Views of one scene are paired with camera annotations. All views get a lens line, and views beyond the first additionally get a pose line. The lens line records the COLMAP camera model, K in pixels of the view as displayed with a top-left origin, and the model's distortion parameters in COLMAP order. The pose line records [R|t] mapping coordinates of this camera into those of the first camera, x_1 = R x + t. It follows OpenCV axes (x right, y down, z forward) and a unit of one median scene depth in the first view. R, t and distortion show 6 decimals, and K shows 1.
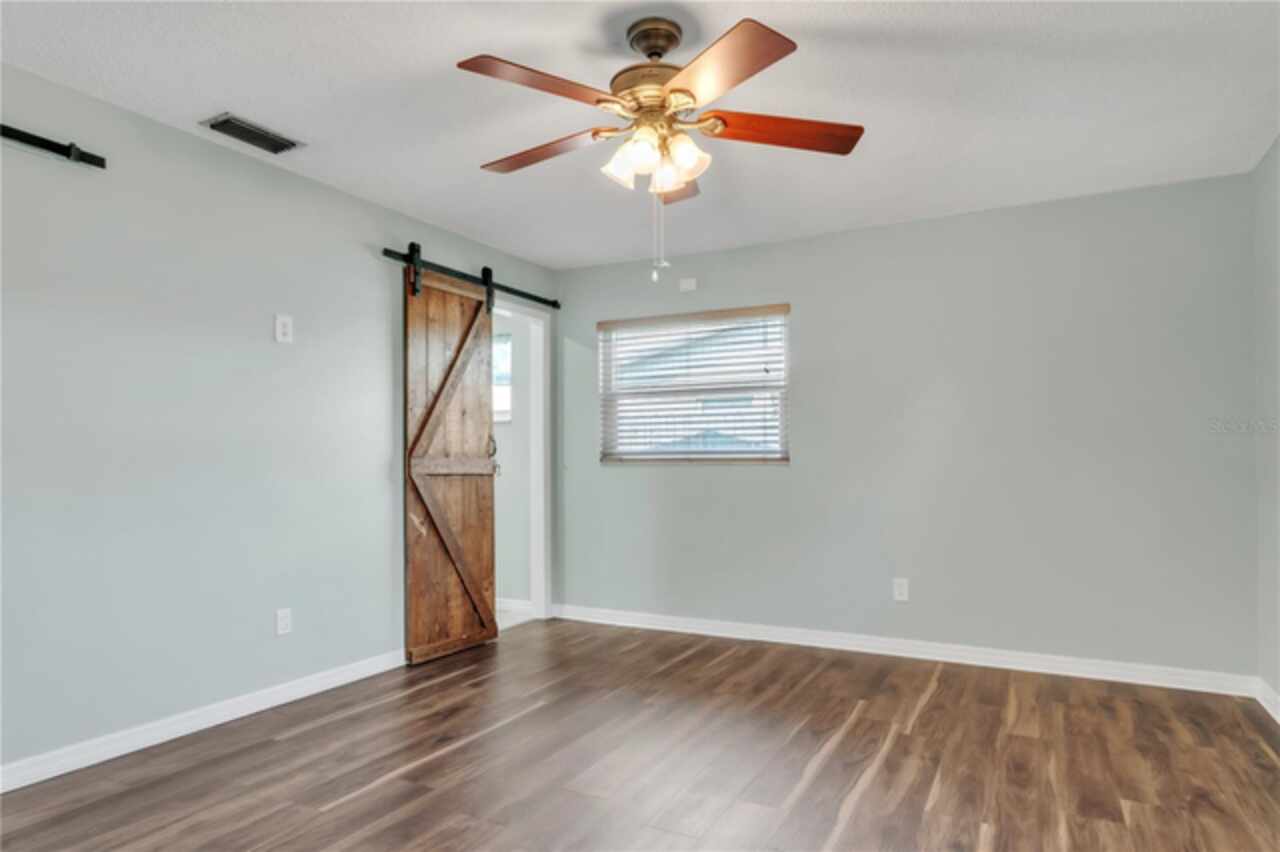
lens RADIAL K [[770.8, 0, 629.7], [0, 770.8, 458.3], [0, 0, 1]] dist [-0.001945, -0.000398]
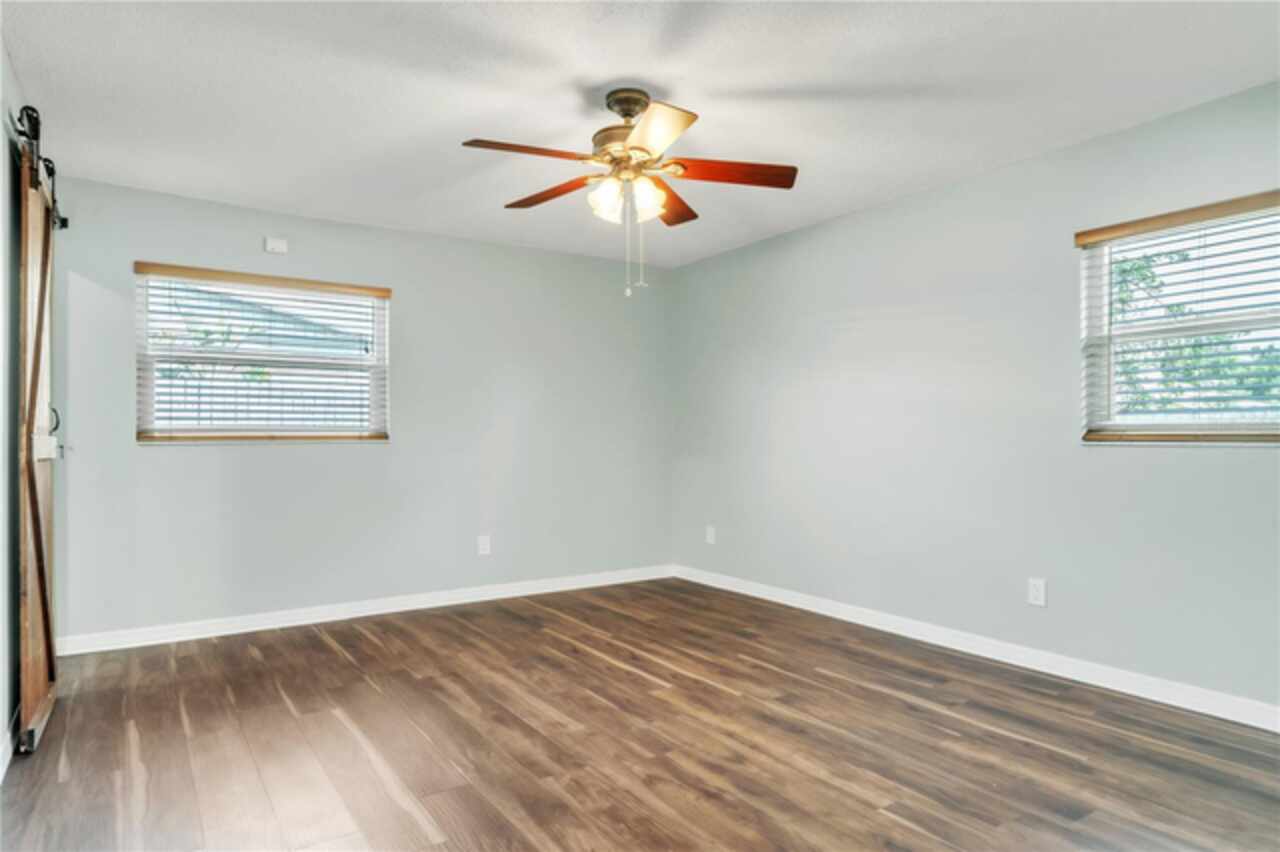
lens RADIAL K [[770.3, 0, 640.8], [0, 770.3, 437.7], [0, 0, 1]] dist [-0.001332, 0.000499]
pose [[0.459494, -0.000237, 0.888181, -0.842458], [-0.001401, 0.999999, 0.000992, 0.000303], [-0.888180, -0.001700, 0.459493, 0.316293]]
